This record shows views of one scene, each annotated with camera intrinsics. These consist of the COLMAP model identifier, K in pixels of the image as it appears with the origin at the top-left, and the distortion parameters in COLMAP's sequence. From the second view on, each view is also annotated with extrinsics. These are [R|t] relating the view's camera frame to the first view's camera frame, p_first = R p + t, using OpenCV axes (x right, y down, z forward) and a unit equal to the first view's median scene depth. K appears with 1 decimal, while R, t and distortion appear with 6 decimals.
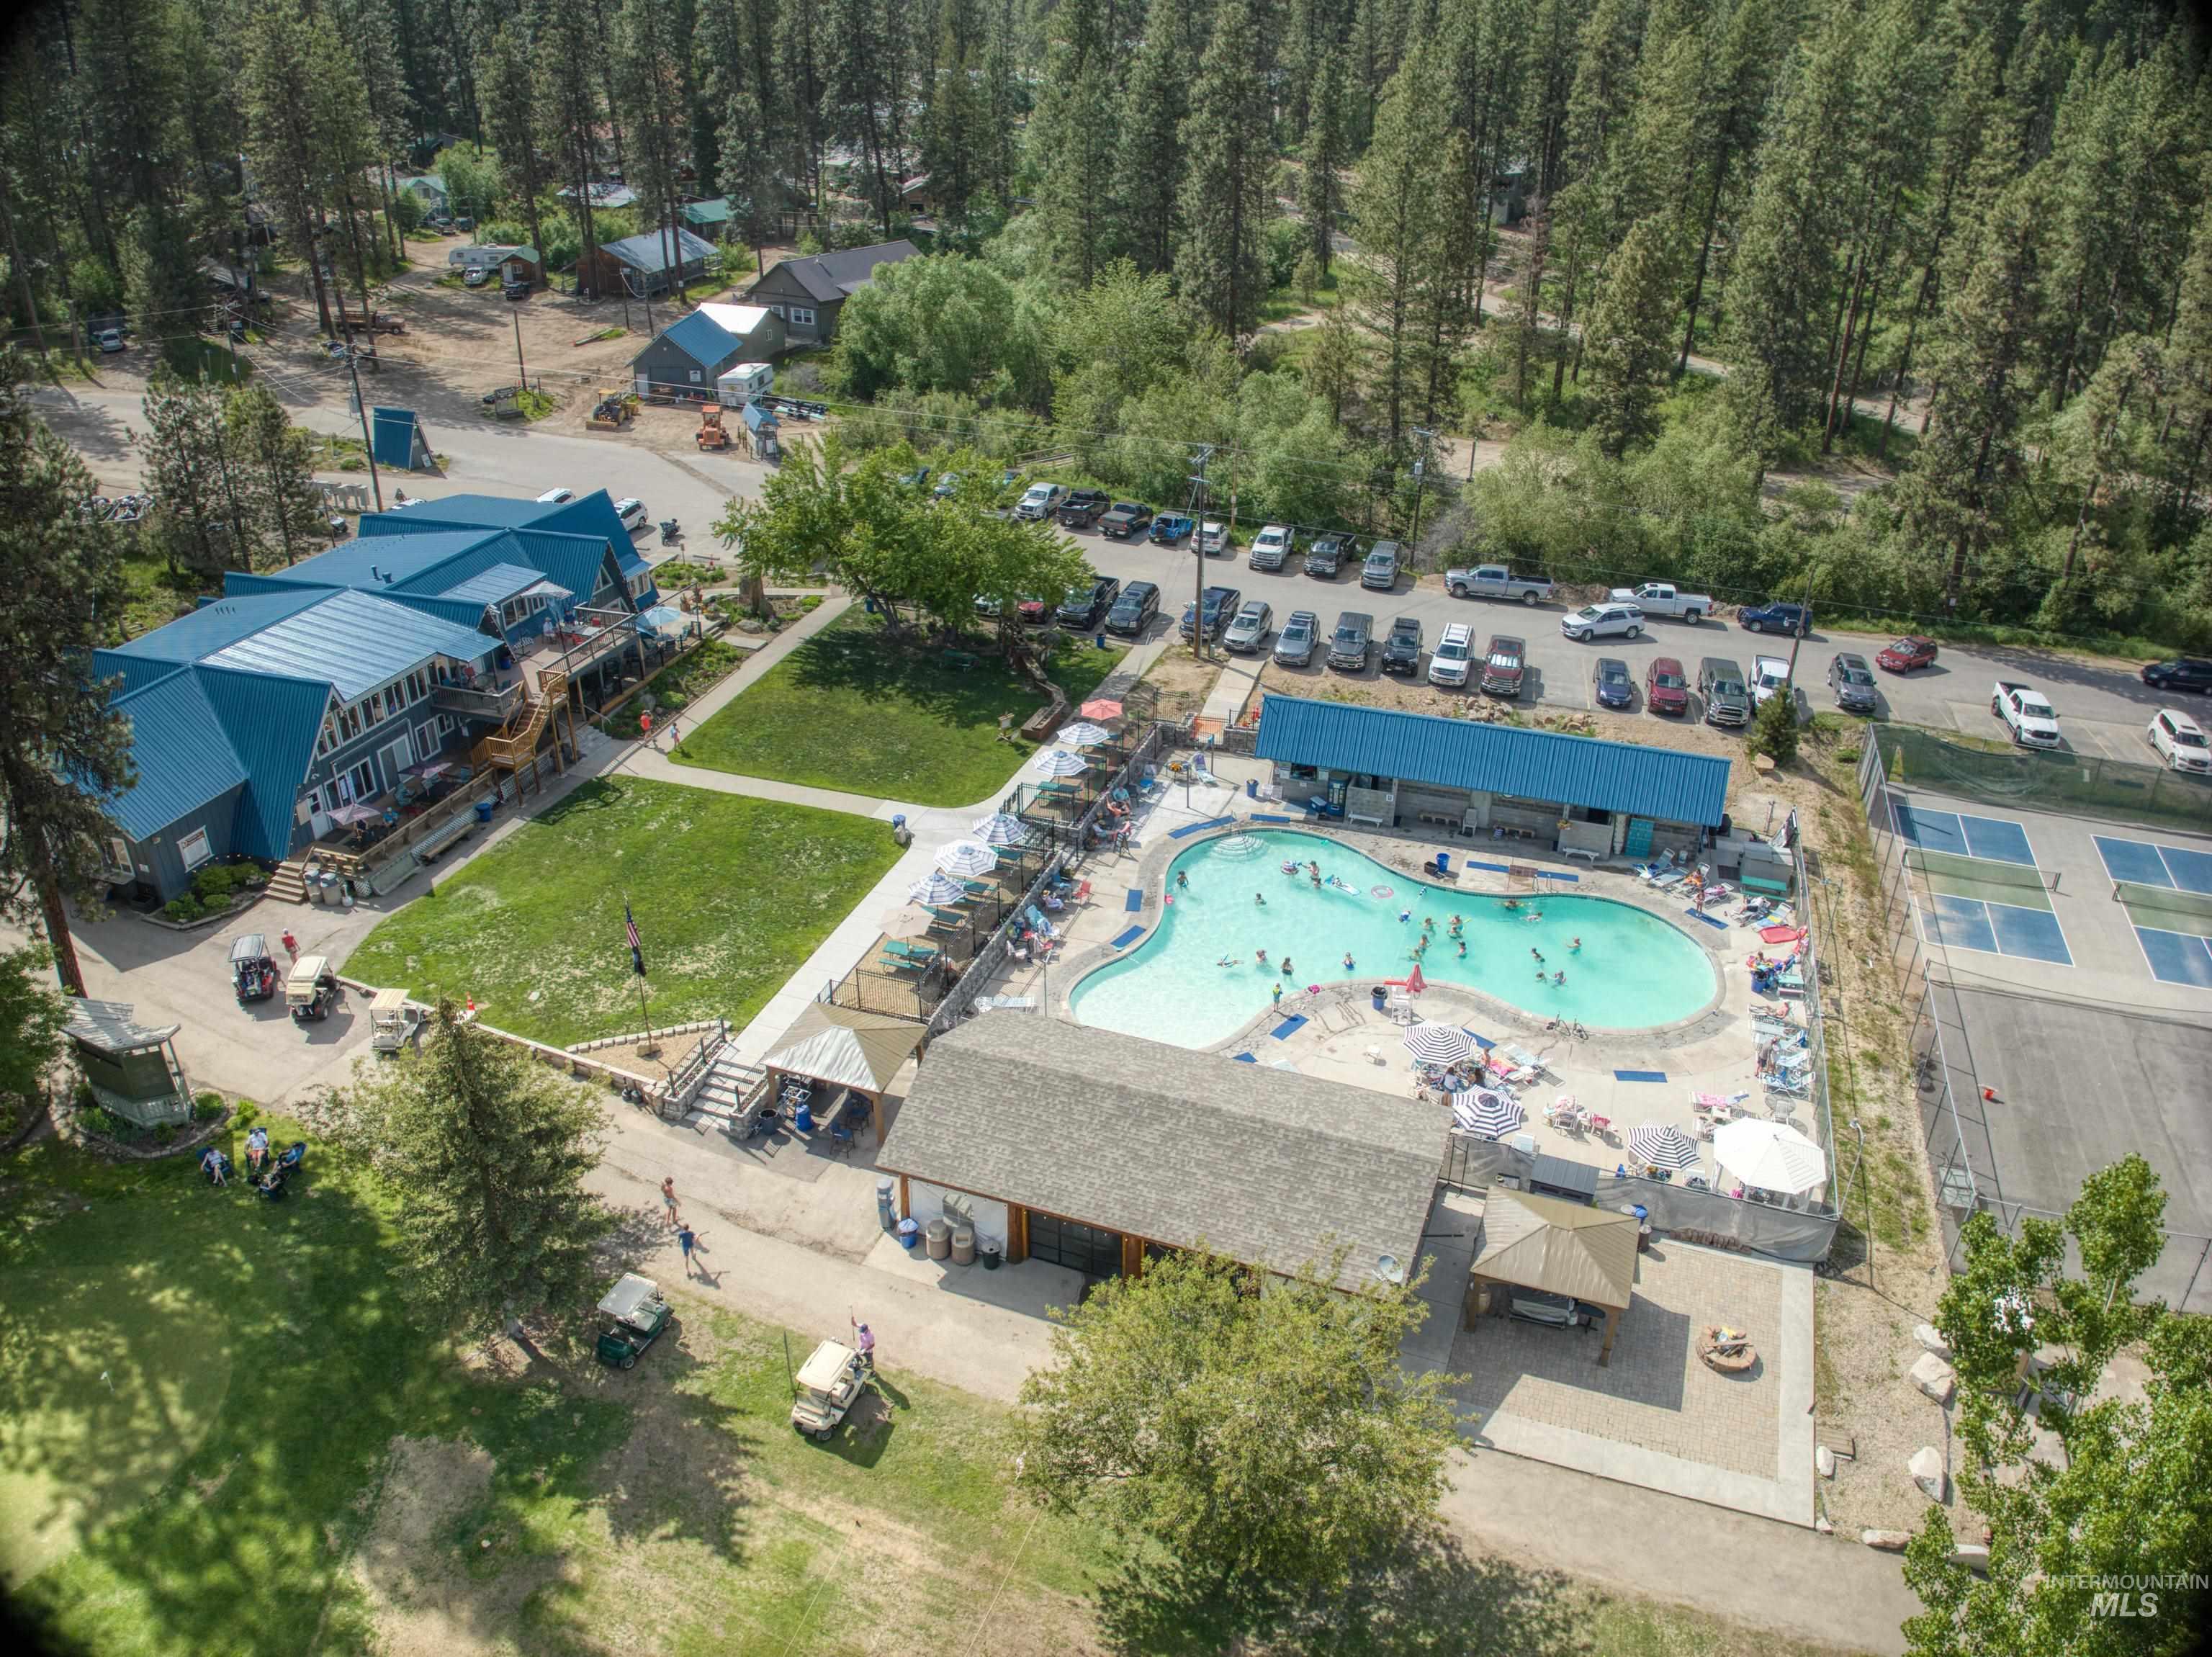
lens RADIAL K [[1553.4, 0, 1106.0], [0, 1553.4, 828.5], [0, 0, 1]] dist [-0.112164, -0.000498]
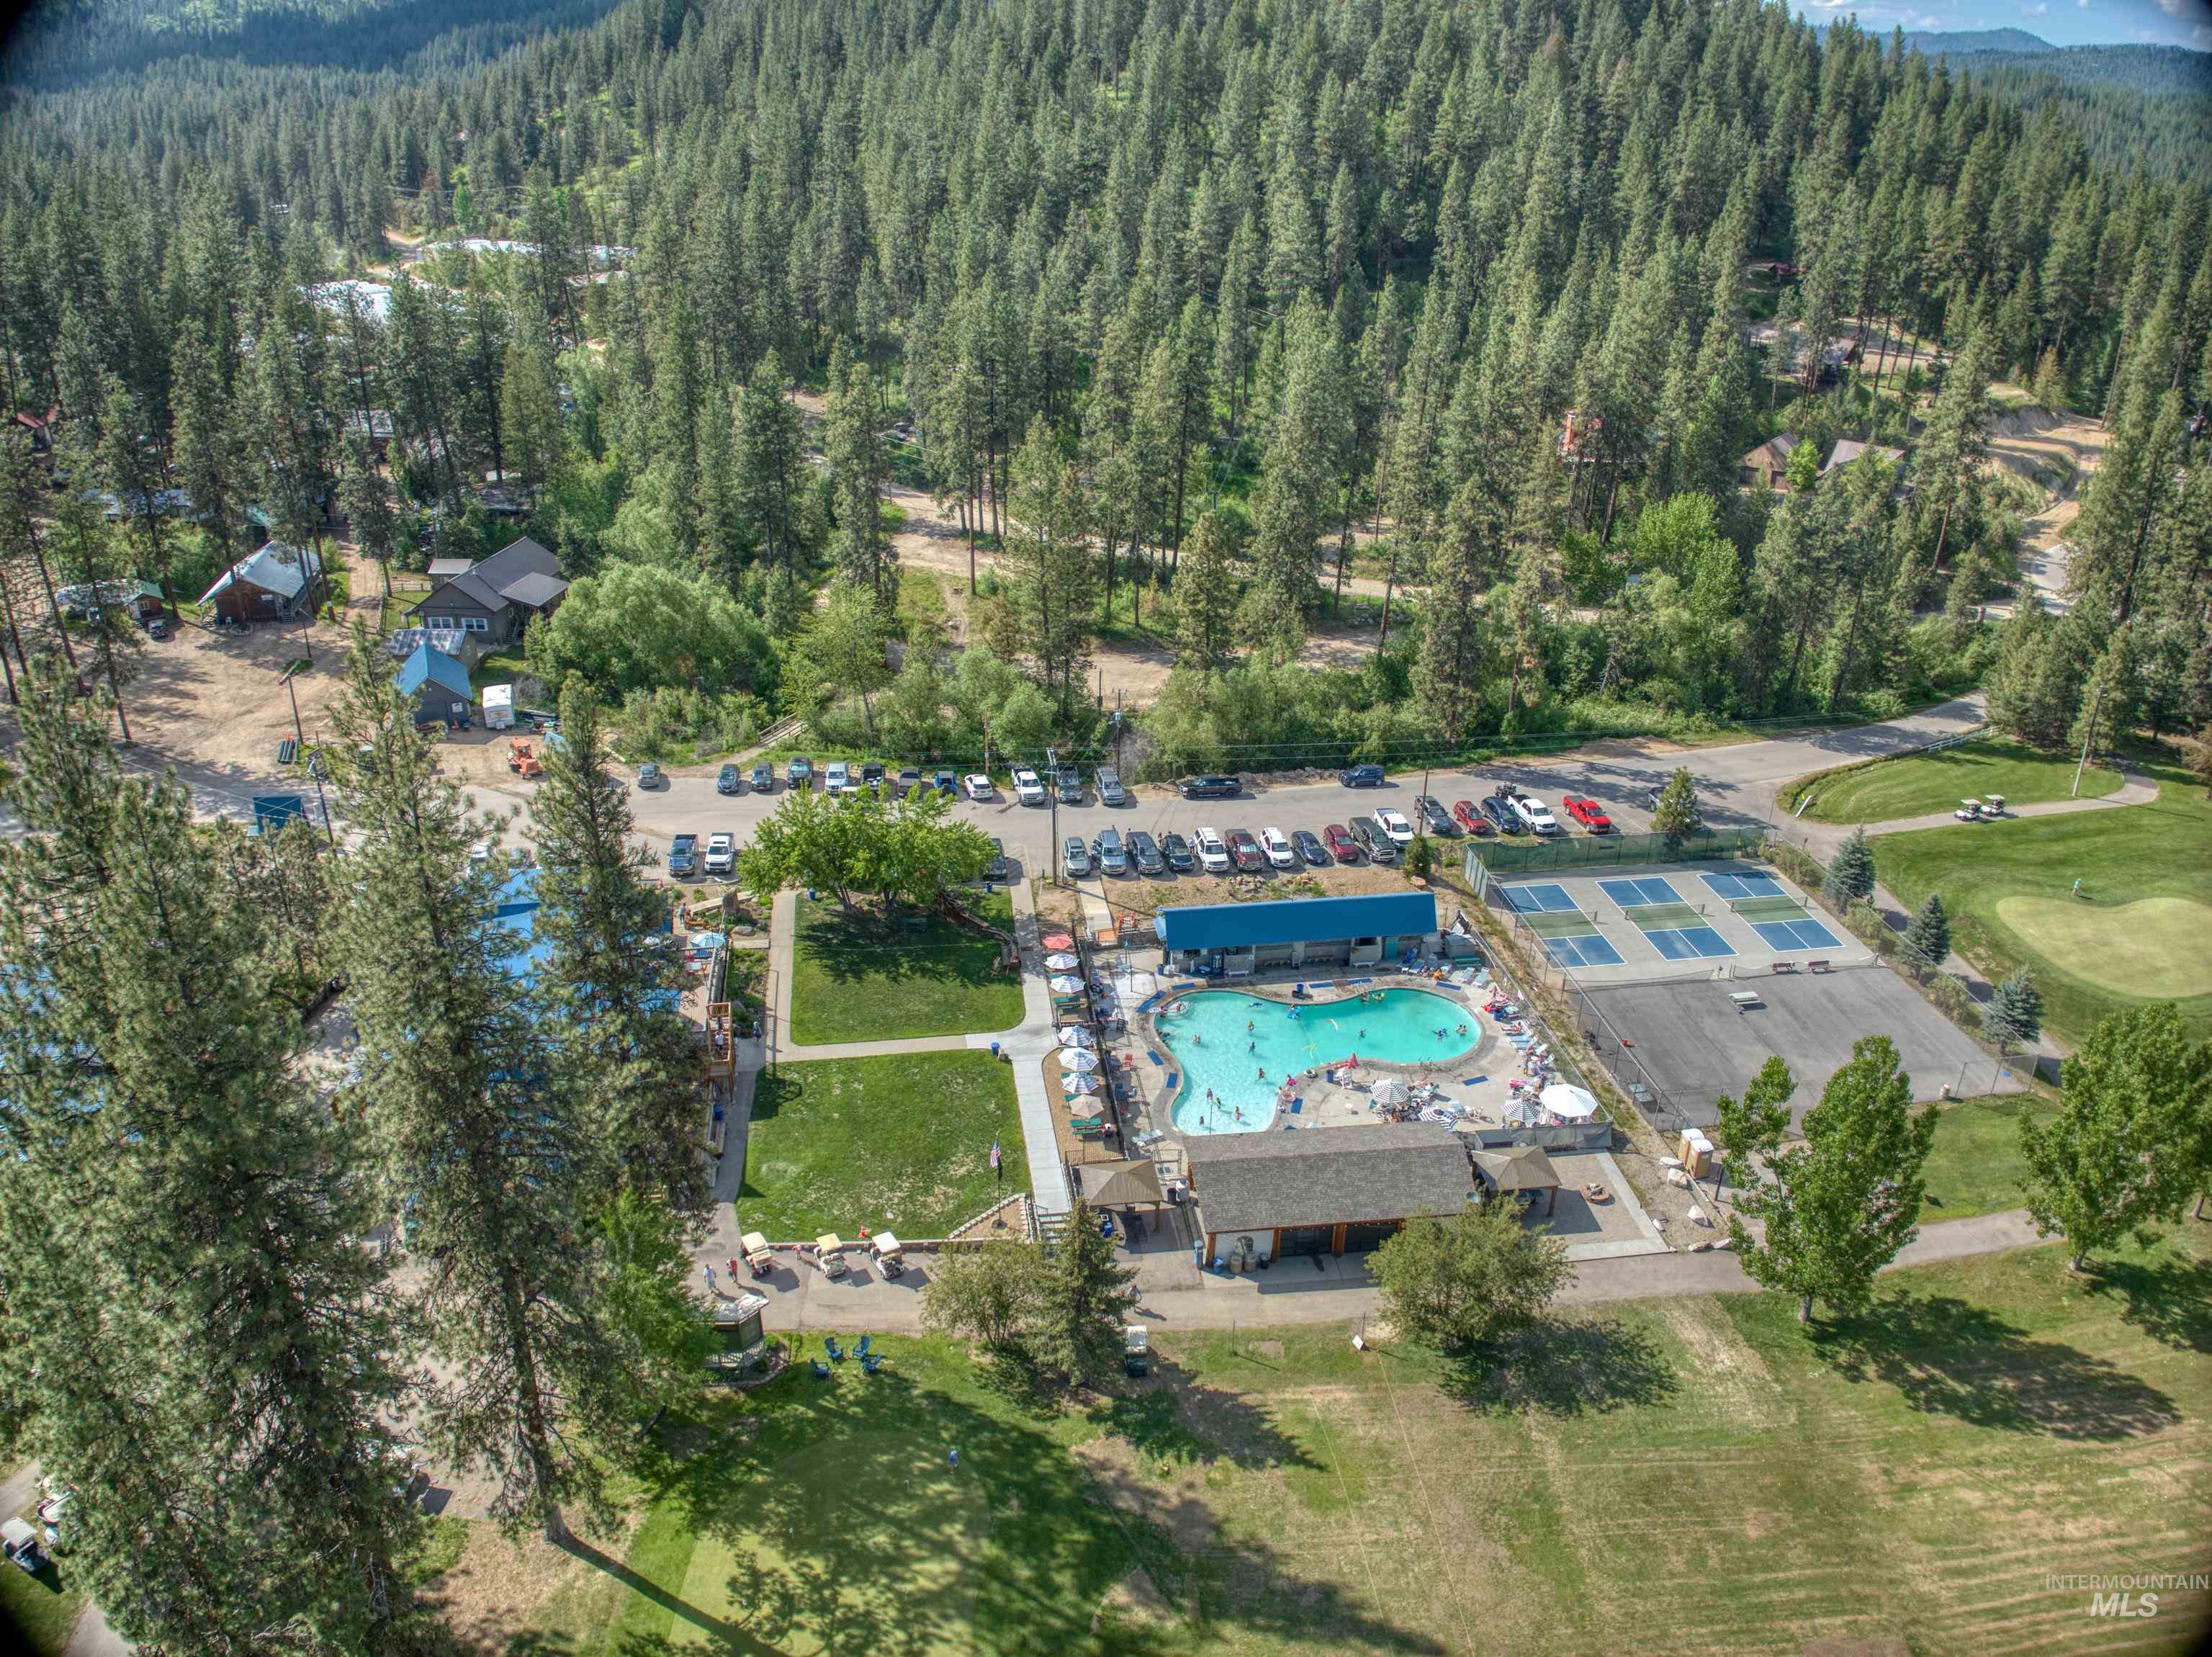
lens RADIAL K [[1553.4, 0, 1106.0], [0, 1553.4, 828.5], [0, 0, 1]] dist [-0.112164, -0.000498]
pose [[0.894377, -0.191925, 0.404048, -0.587983], [0.213786, 0.976837, -0.009222, -0.170565], [-0.392919, 0.094628, 0.914691, -0.448784]]
